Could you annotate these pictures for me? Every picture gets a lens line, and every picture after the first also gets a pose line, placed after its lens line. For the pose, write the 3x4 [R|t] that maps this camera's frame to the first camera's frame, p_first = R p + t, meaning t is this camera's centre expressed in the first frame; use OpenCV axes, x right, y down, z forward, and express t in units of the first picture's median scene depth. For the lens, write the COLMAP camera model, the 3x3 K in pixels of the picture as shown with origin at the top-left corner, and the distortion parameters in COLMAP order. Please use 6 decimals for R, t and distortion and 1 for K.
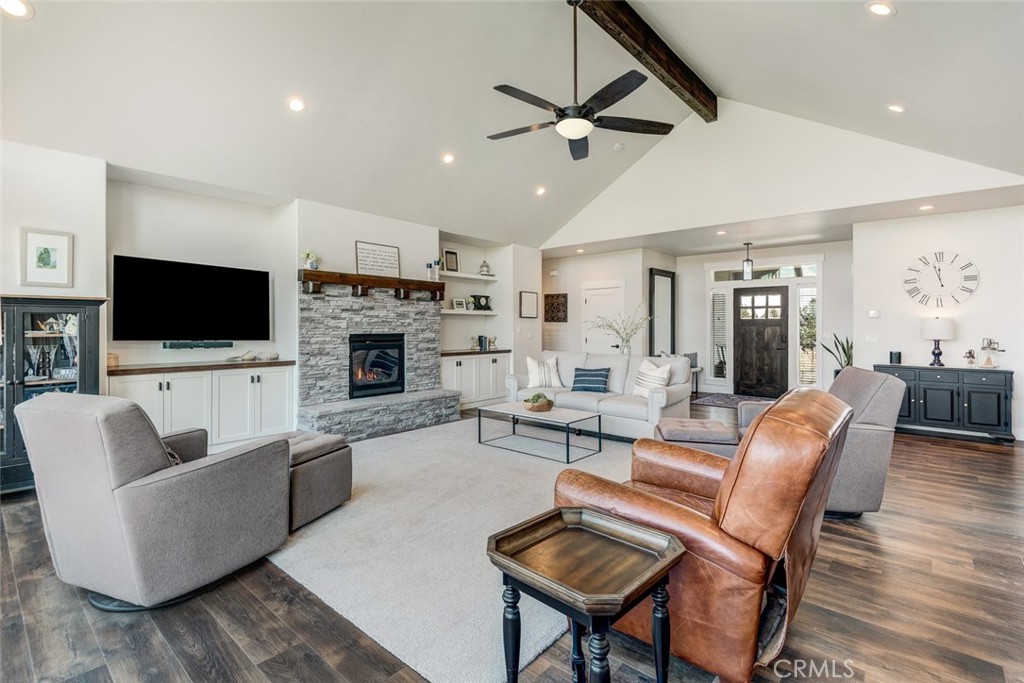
lens RADIAL K [[471.8, 0, 514.8], [0, 471.8, 324.2], [0, 0, 1]] dist [0.022409, -0.015712]
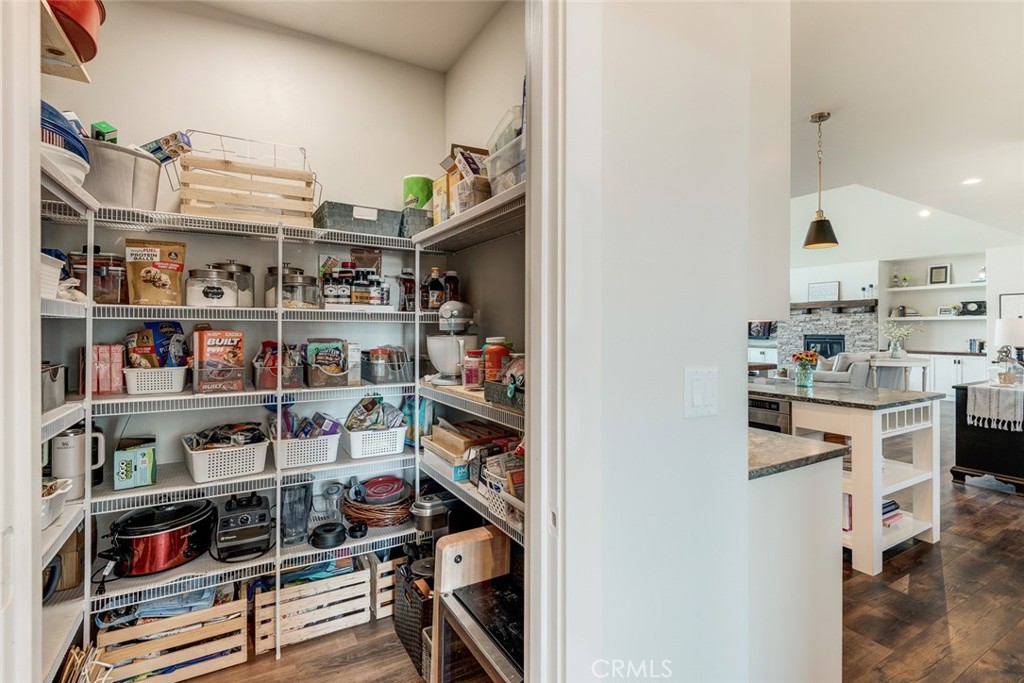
lens RADIAL K [[471.8, 0, 510.0], [0, 471.8, 325.2], [0, 0, 1]] dist [0.022409, -0.015712]
pose [[-0.316864, -0.012490, -0.948389, 1.609438], [0.002174, 0.999901, -0.013895, 0.006931], [0.948469, -0.006465, -0.316805, 0.435034]]
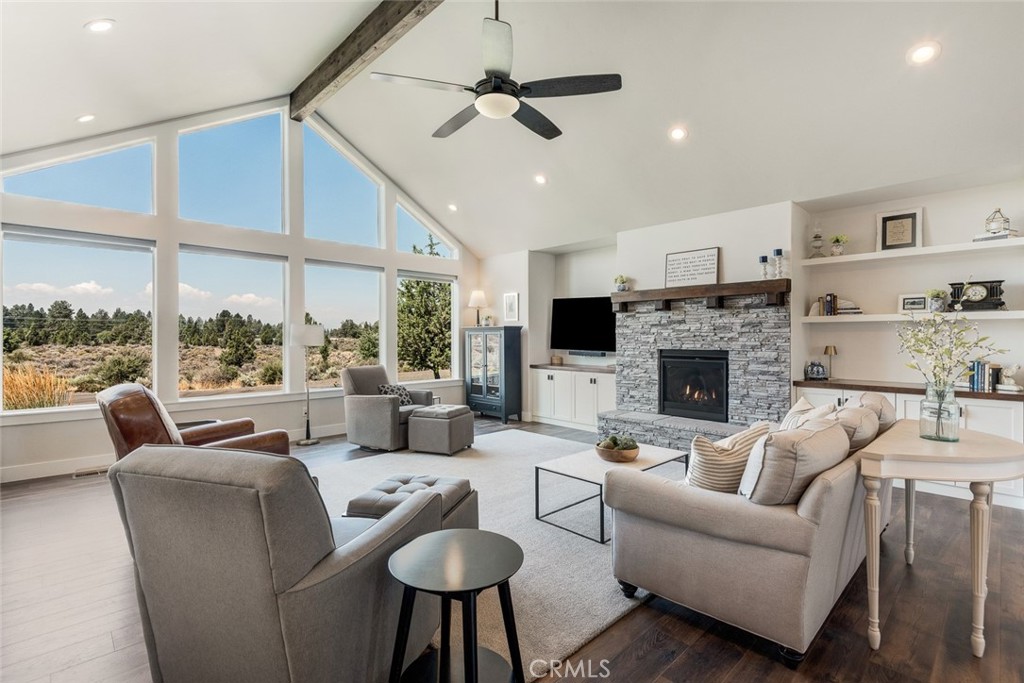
lens RADIAL K [[471.8, 0, 506.9], [0, 471.8, 334.8], [0, 0, 1]] dist [0.022409, -0.015712]
pose [[-0.086684, -0.007271, -0.996209, 0.603826], [0.004688, 0.999959, -0.007707, -0.002636], [0.996225, -0.005338, -0.086647, 0.681269]]
